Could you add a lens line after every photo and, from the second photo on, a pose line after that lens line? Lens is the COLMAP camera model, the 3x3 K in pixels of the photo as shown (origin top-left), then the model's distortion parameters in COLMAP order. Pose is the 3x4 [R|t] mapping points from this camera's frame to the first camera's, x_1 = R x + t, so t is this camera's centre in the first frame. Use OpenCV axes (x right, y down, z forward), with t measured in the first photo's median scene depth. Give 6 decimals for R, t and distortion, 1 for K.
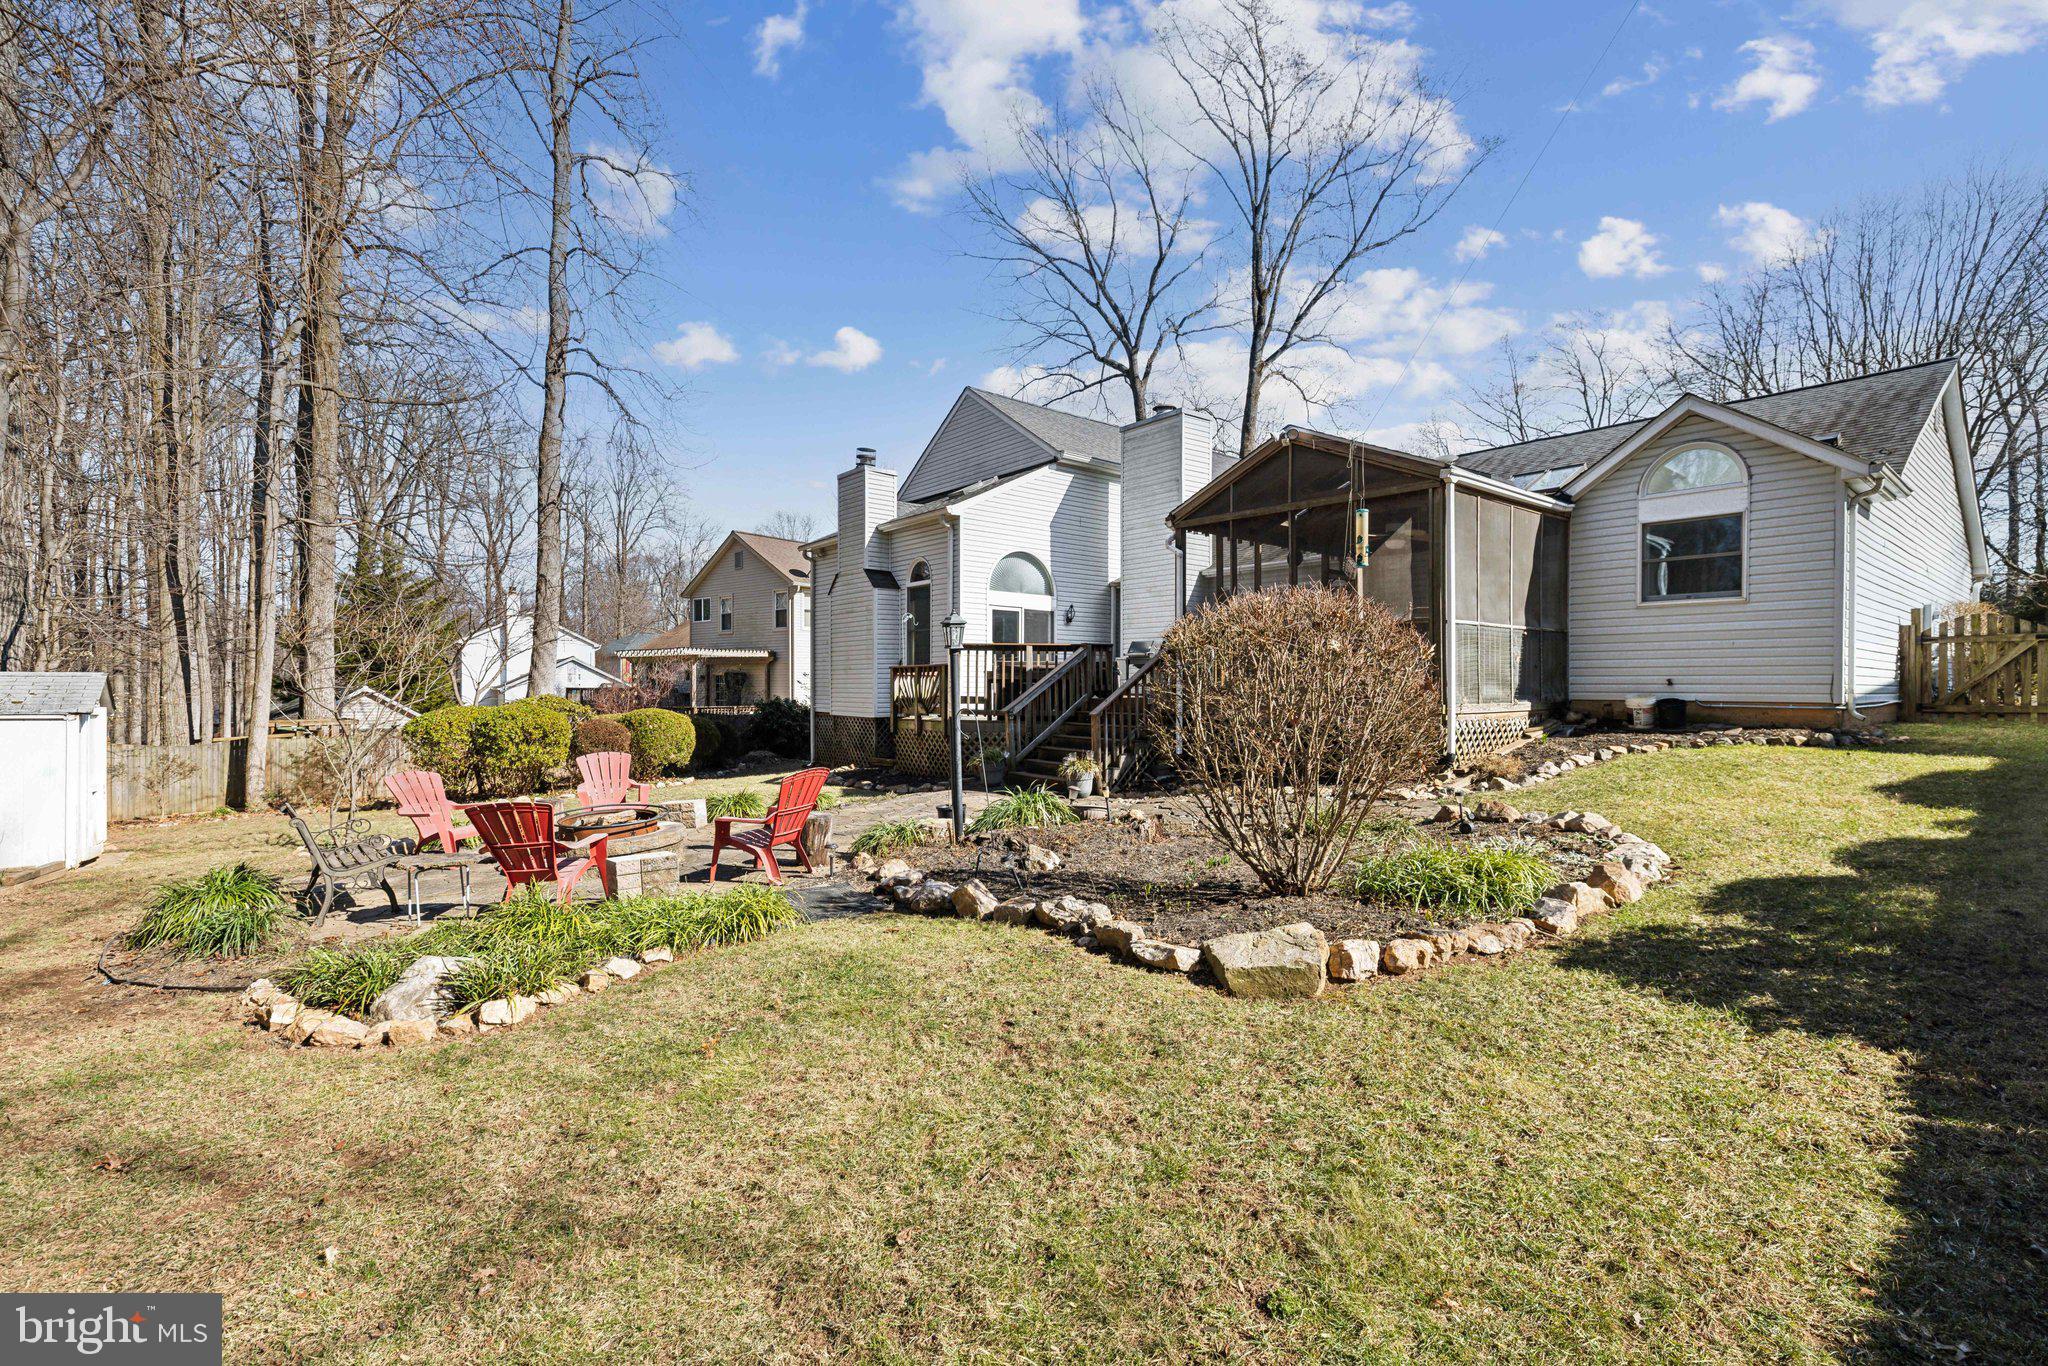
lens RADIAL K [[893.9, 0, 1018.6], [0, 893.9, 686.5], [0, 0, 1]] dist [0.004393, 0.000918]
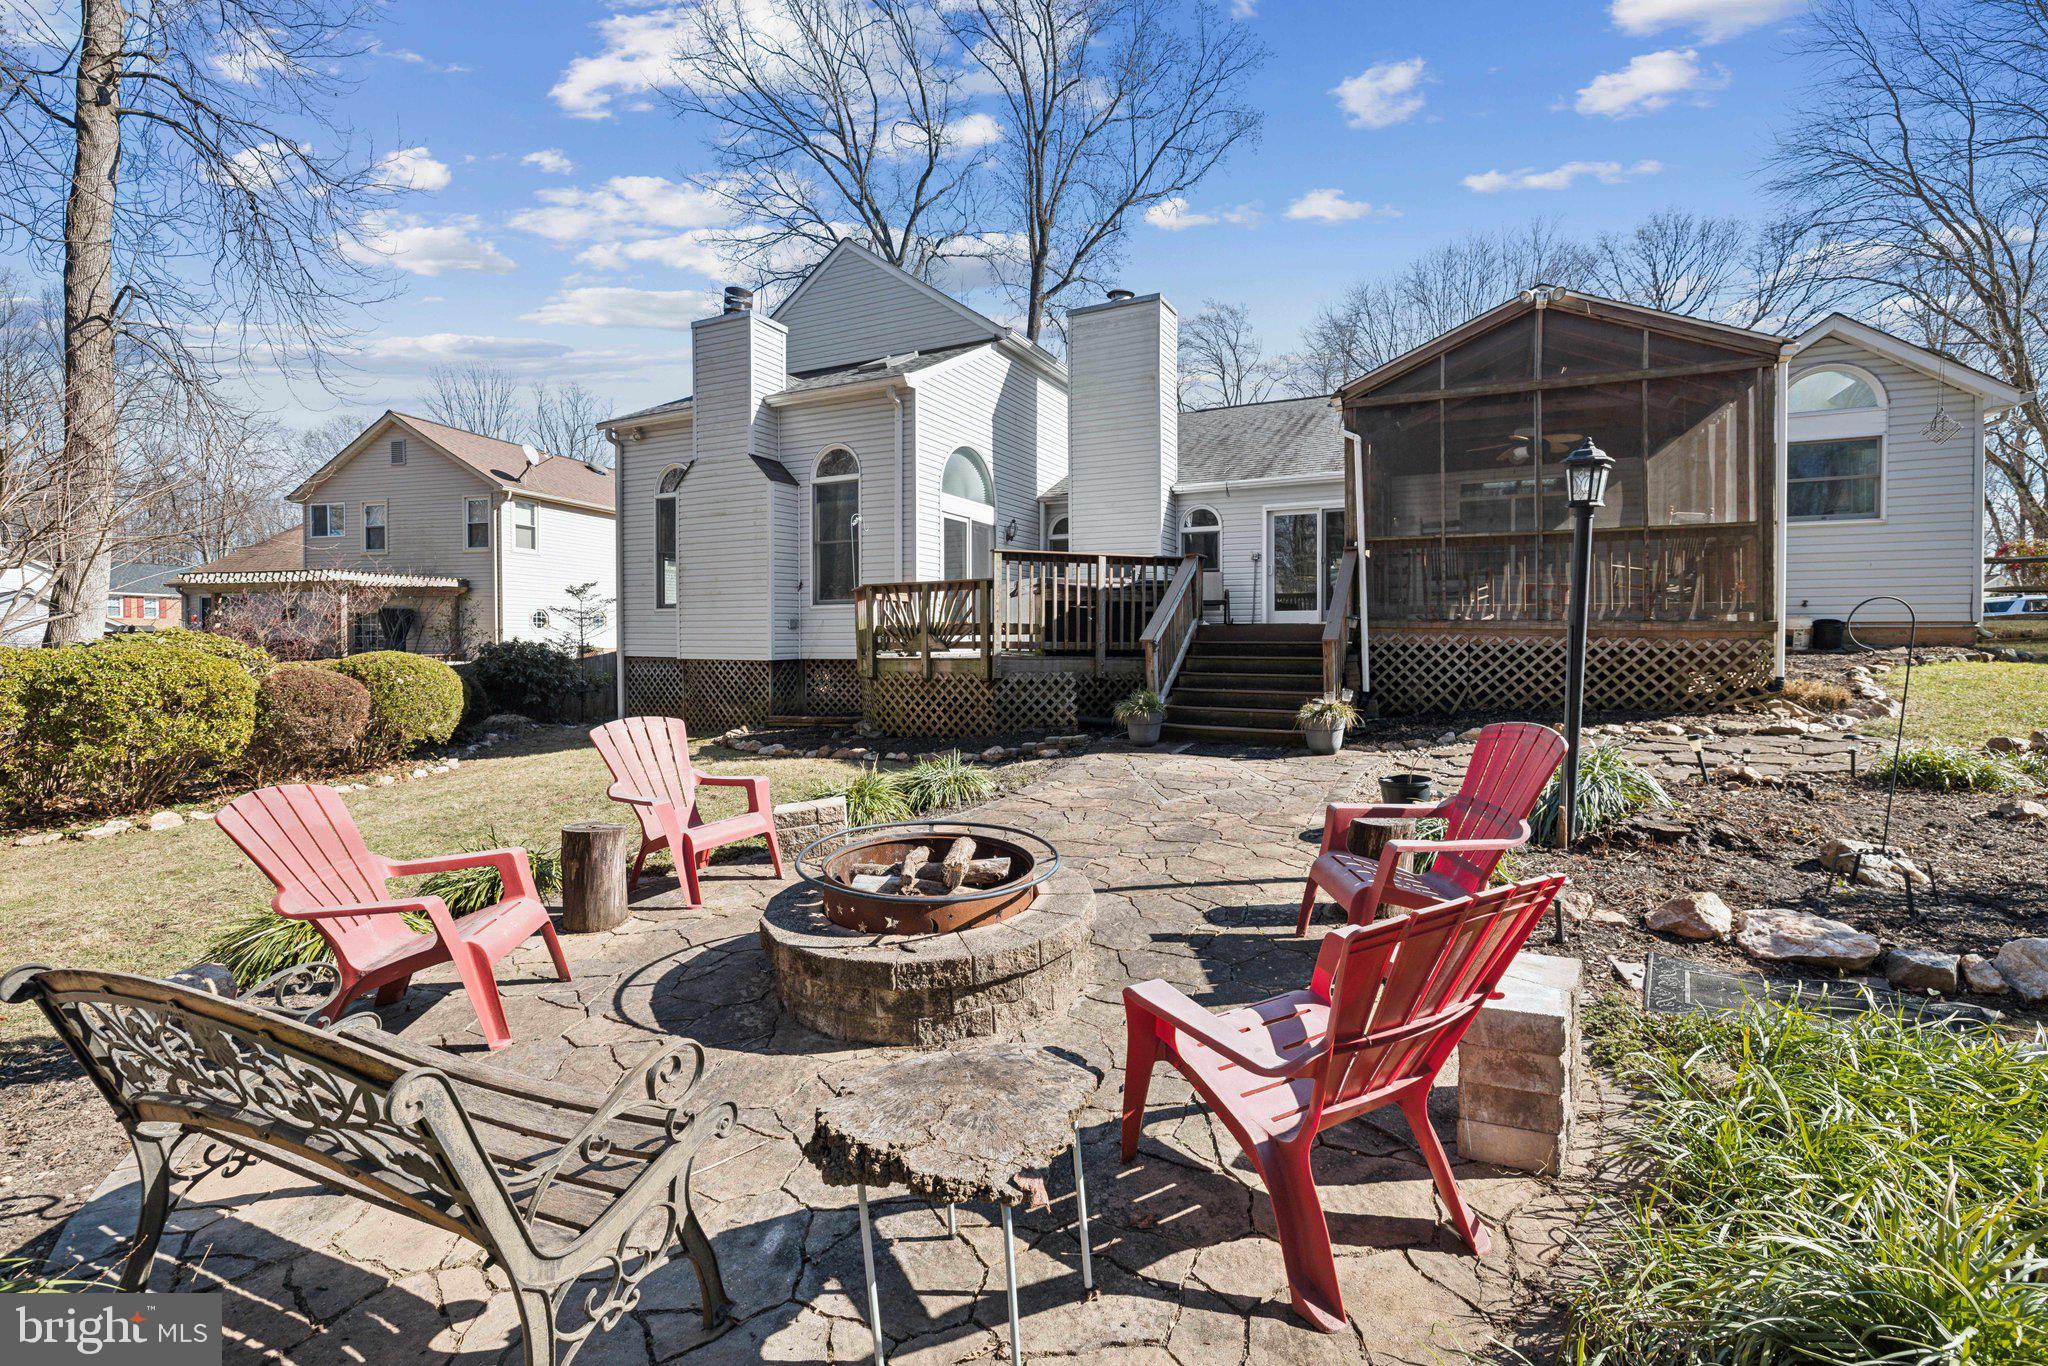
lens RADIAL K [[893.9, 0, 1067.5], [0, 893.9, 636.0], [0, 0, 1]] dist [0.004393, 0.000918]
pose [[0.910528, -0.005025, 0.413417, -0.237462], [0.004570, 0.999987, 0.002089, 0.014780], [-0.413422, -0.000013, 0.910540, 0.236336]]
